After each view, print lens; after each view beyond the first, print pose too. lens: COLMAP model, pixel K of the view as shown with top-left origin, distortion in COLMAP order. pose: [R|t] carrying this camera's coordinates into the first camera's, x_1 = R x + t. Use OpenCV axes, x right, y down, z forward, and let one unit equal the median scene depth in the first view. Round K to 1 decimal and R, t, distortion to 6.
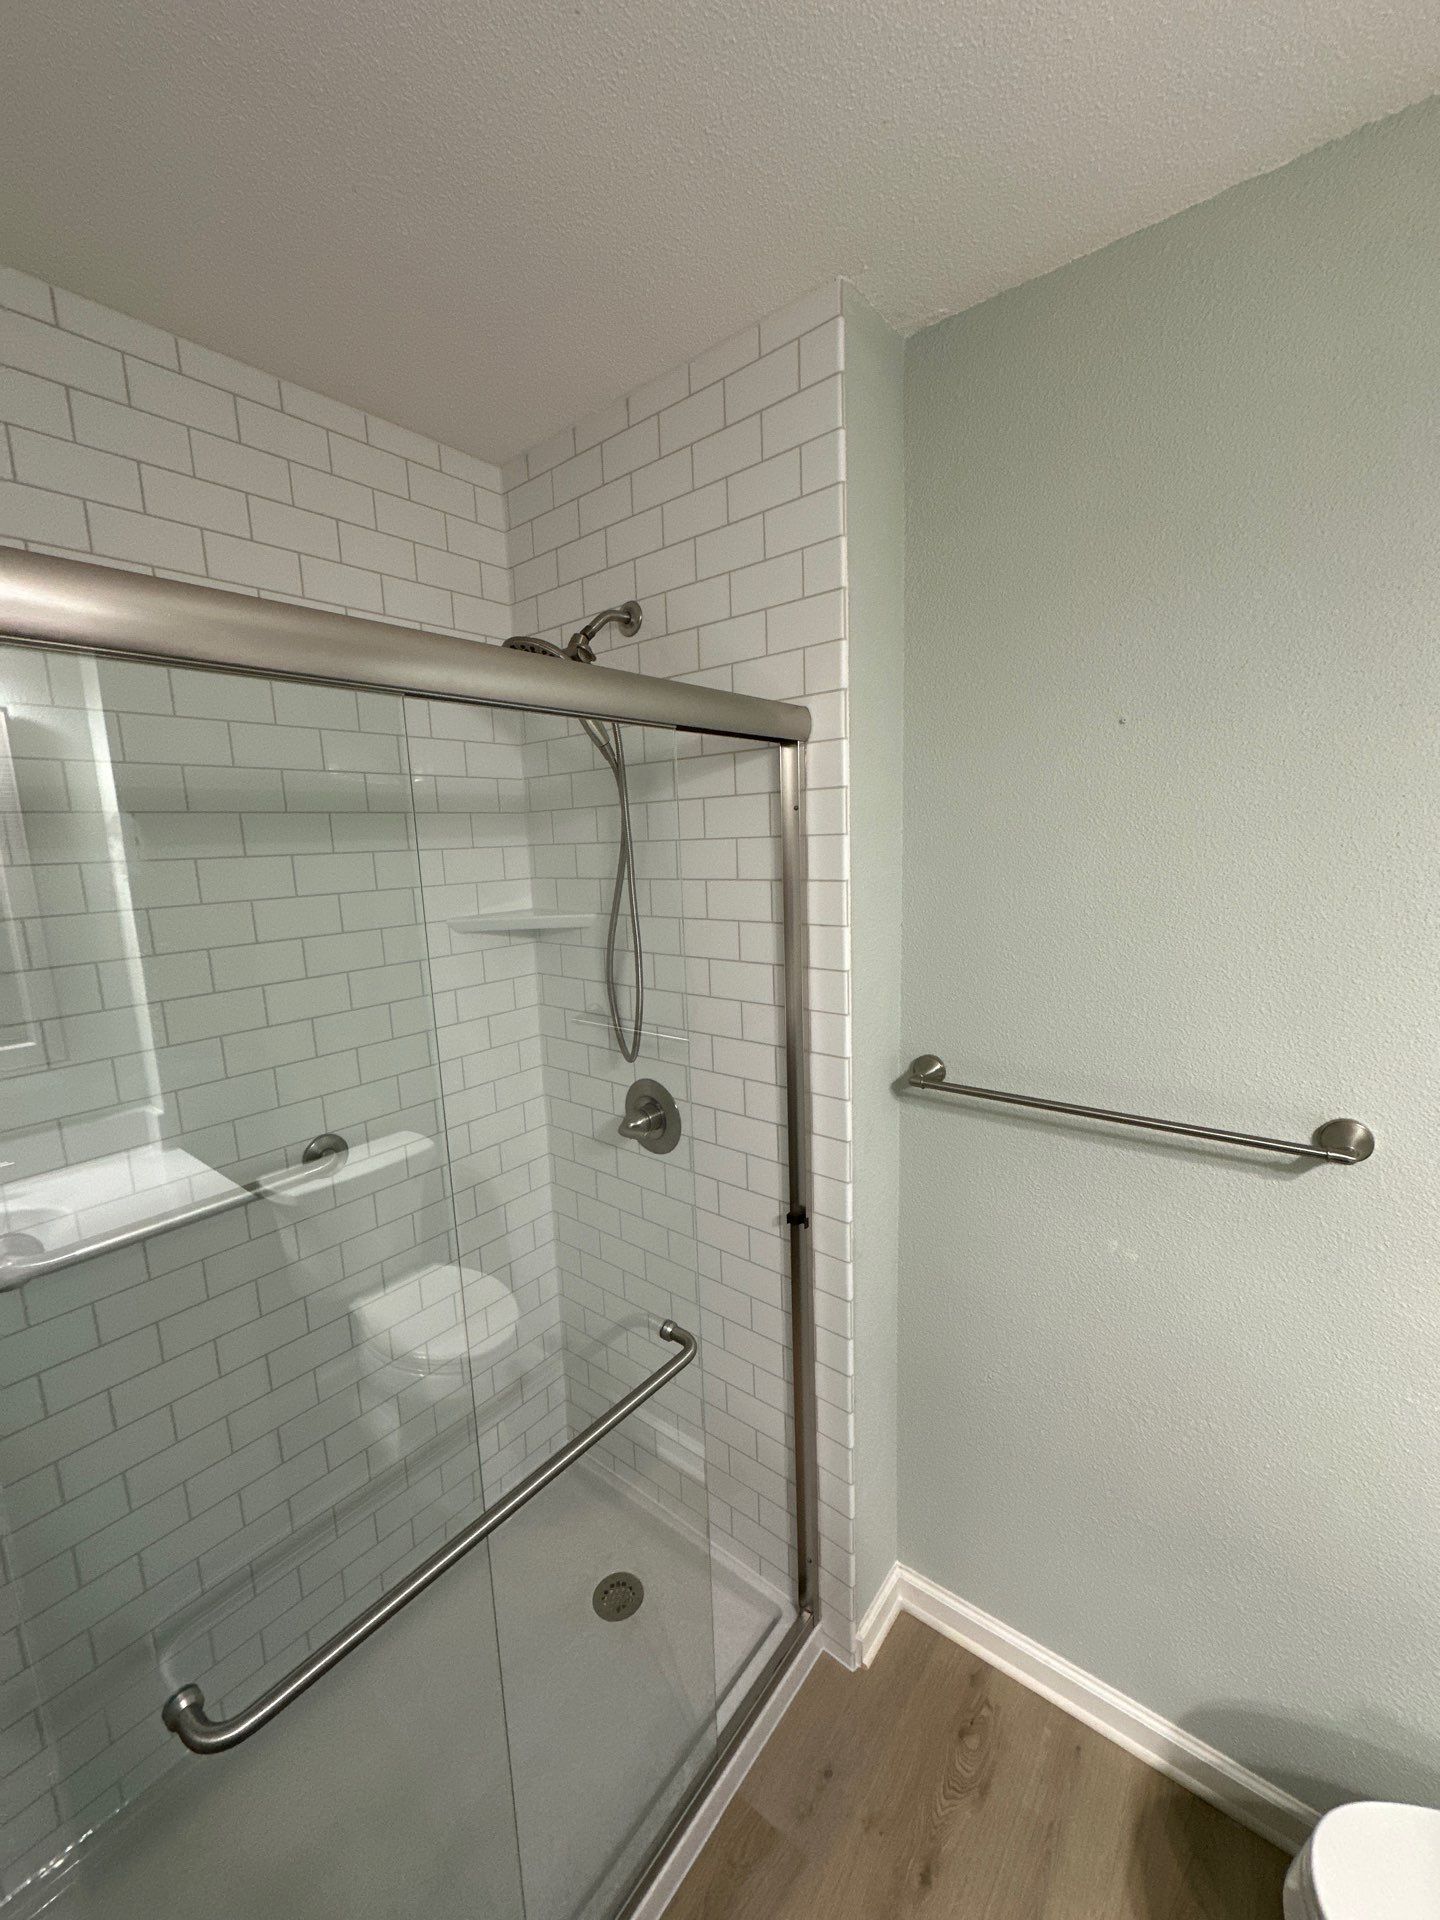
lens RADIAL K [[754.7, 0, 720.0], [0, 754.7, 960.0], [0, 0, 1]] dist [0.002787, 0.000001]
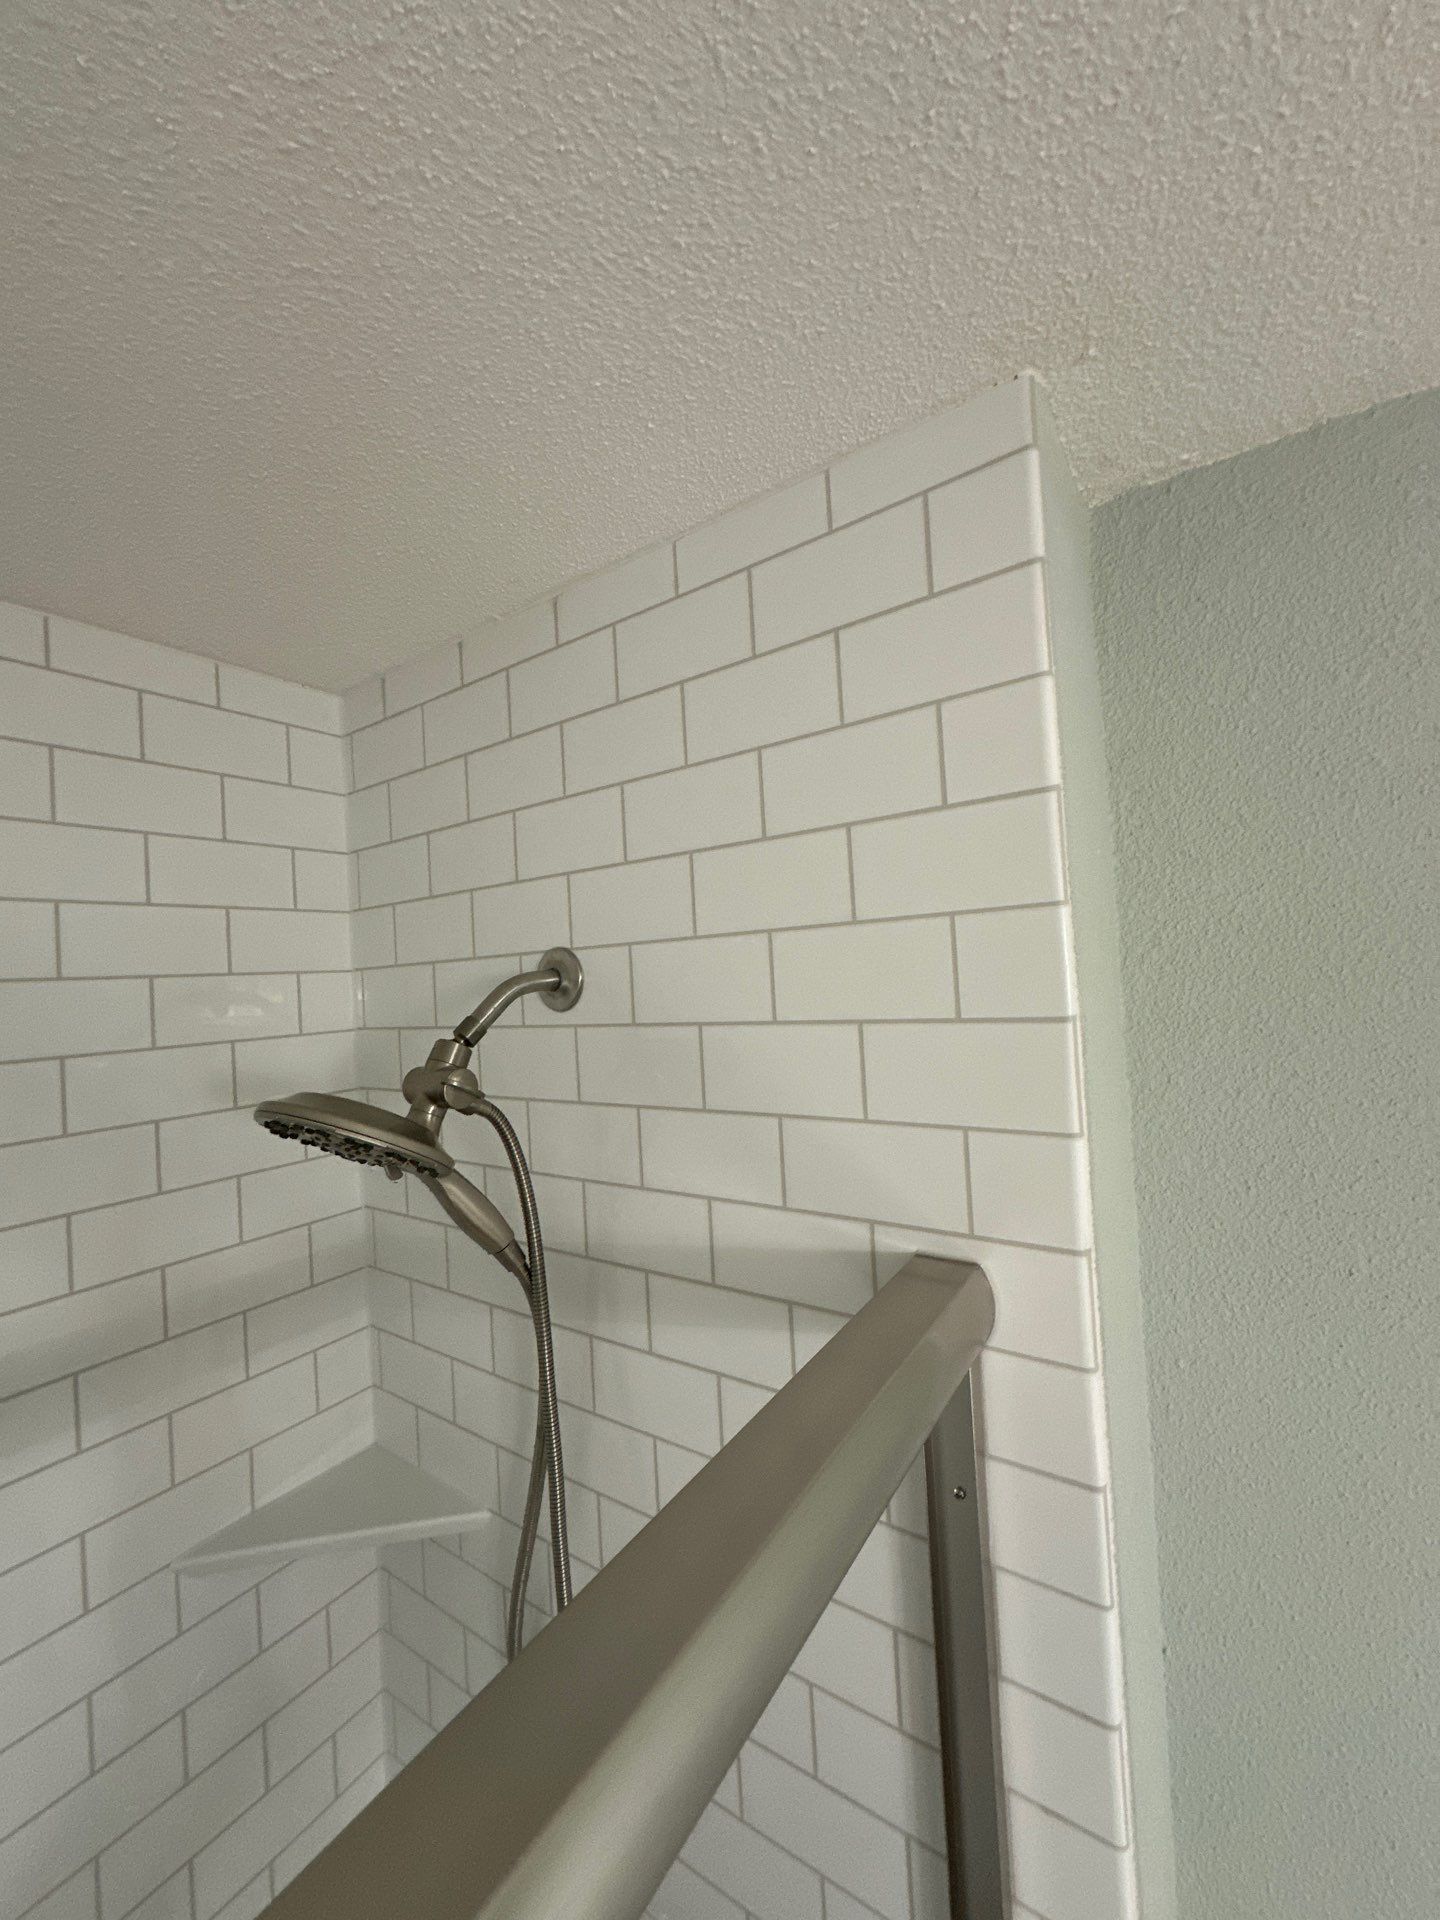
lens RADIAL K [[754.7, 0, 720.0], [0, 754.7, 960.0], [0, 0, 1]] dist [0.002787, 0.000001]
pose [[0.997044, -0.016292, 0.075089, -0.049361], [0.029904, 0.982489, -0.183907, -0.370758], [-0.070778, 0.185609, 0.980071, 0.490466]]
